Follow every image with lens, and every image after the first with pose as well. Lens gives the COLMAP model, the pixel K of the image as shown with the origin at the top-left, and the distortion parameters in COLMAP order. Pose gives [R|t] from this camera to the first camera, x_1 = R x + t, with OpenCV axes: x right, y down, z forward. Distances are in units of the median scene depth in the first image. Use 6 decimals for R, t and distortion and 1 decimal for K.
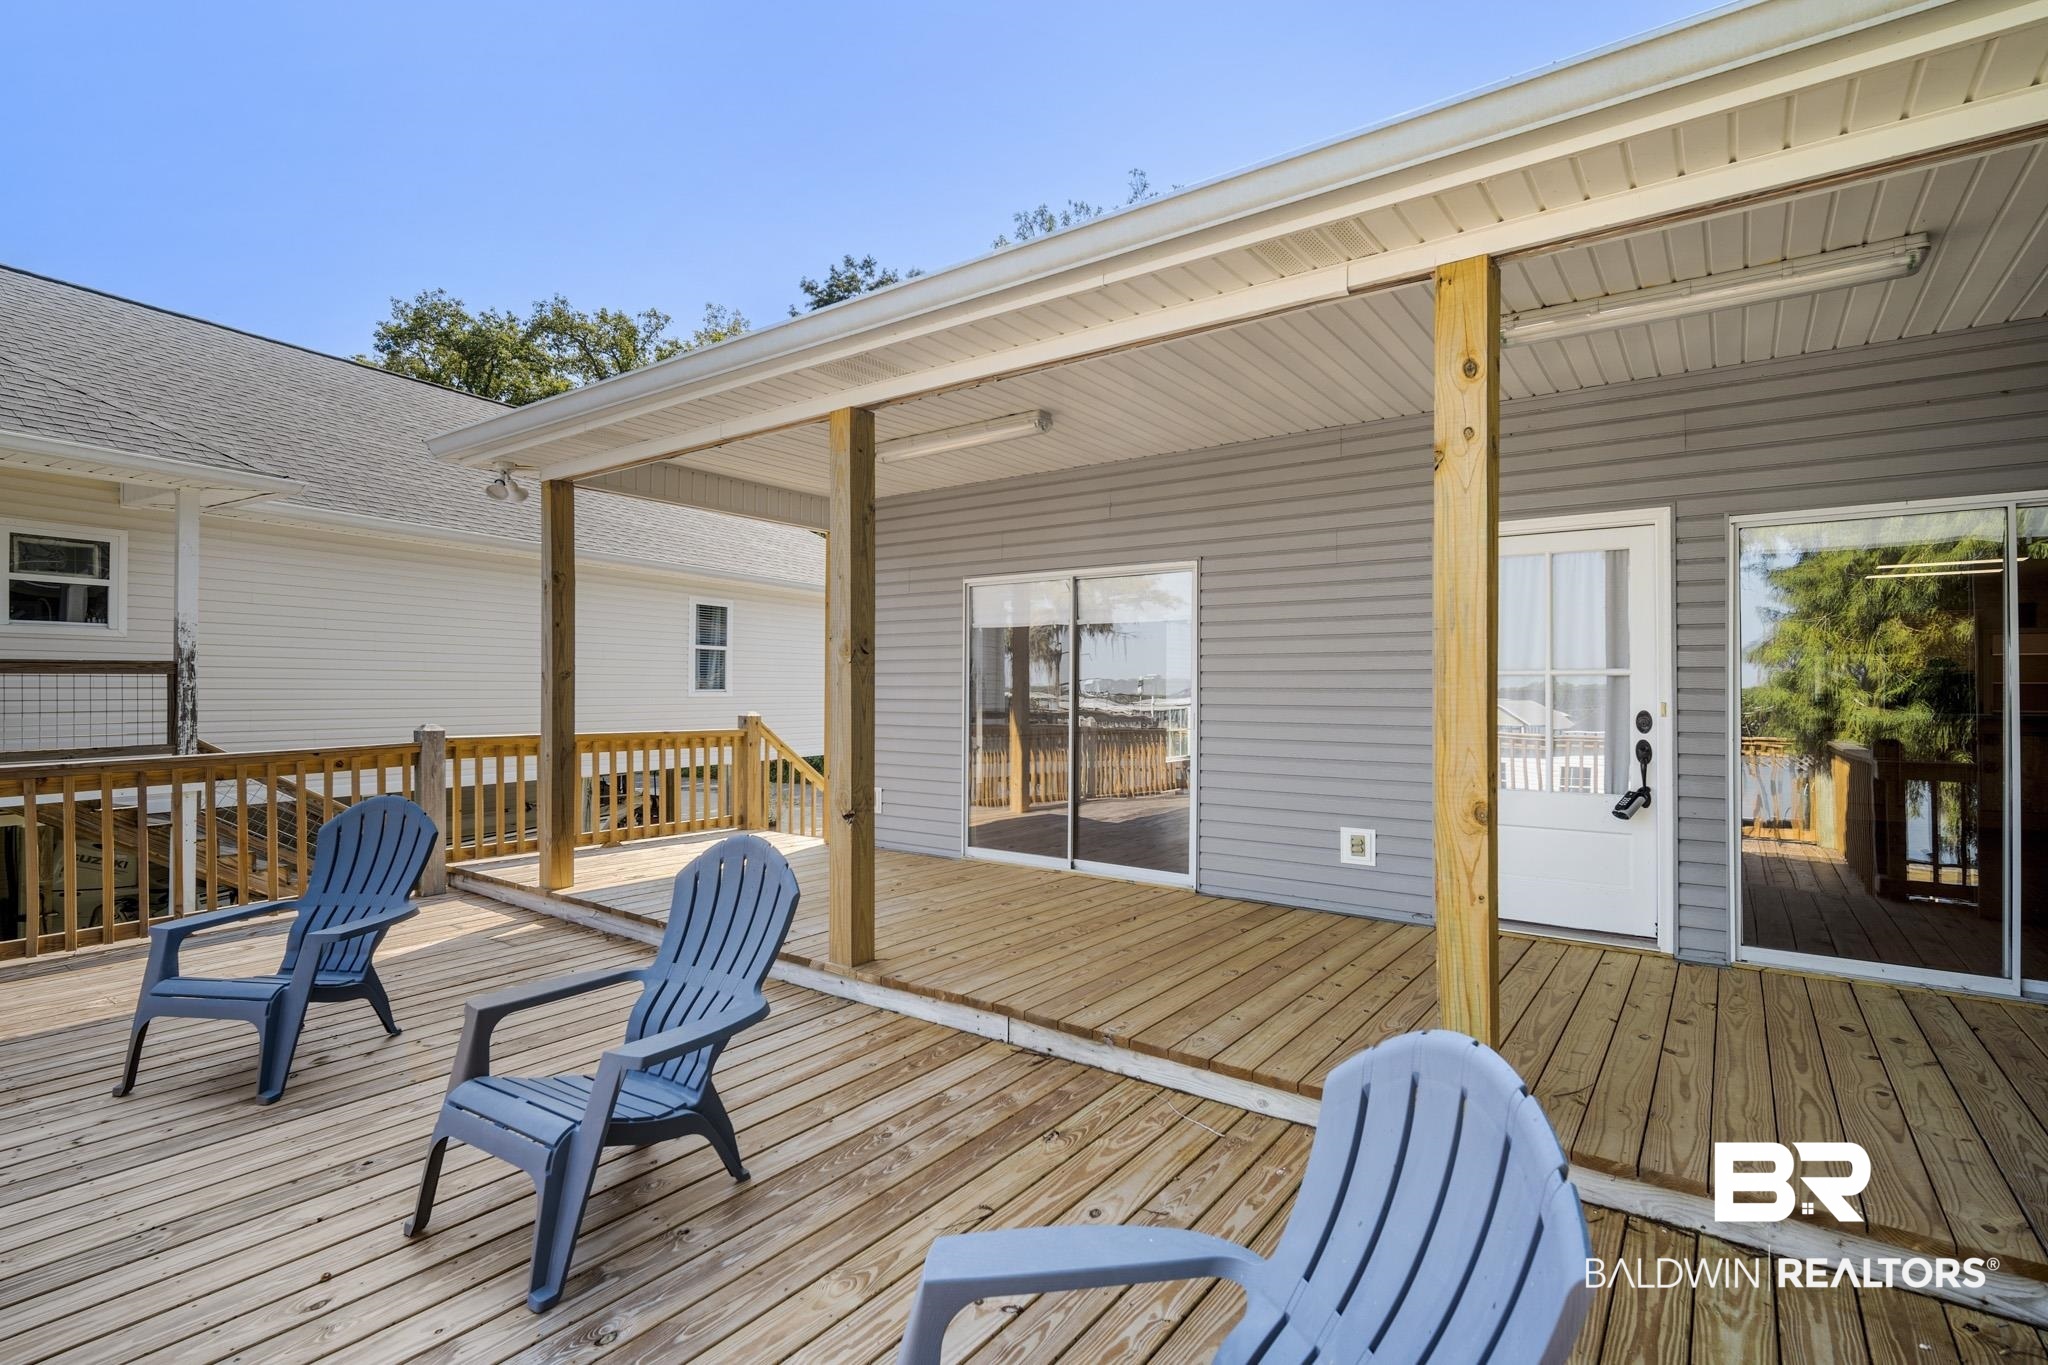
lens RADIAL K [[929.1, 0, 1034.3], [0, 929.1, 683.6], [0, 0, 1]] dist [-0.001414, -0.000165]
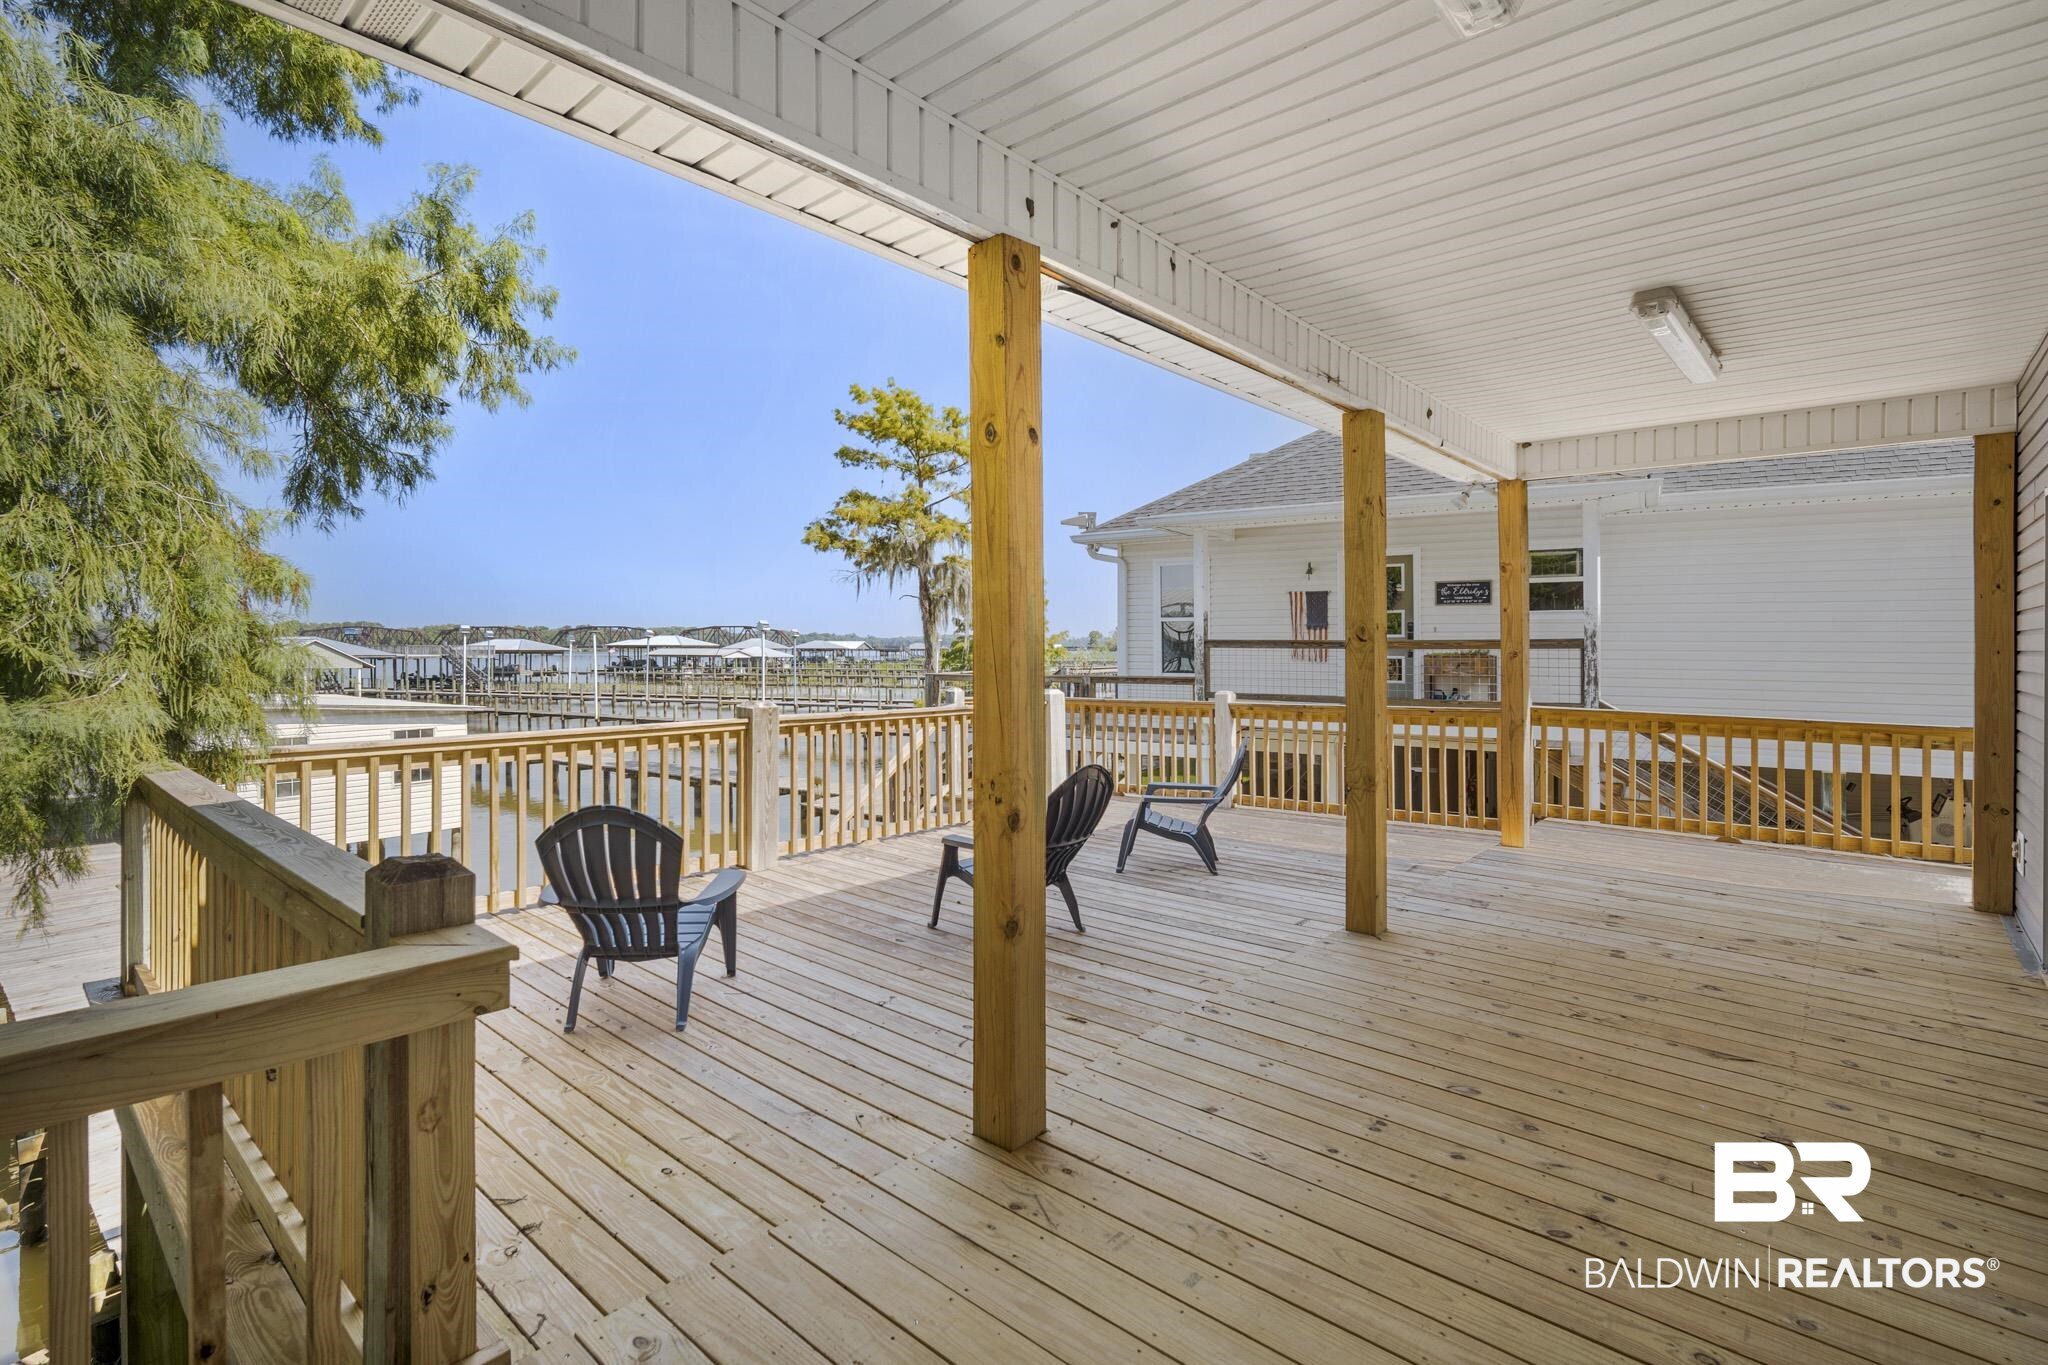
lens RADIAL K [[929.1, 0, 1034.3], [0, 929.1, 683.6], [0, 0, 1]] dist [-0.001414, -0.000165]
pose [[-0.056794, 0.037659, -0.997675, 0.405232], [0.002555, 0.999291, 0.037574, -0.012014], [0.998383, -0.000415, -0.056850, 0.309837]]
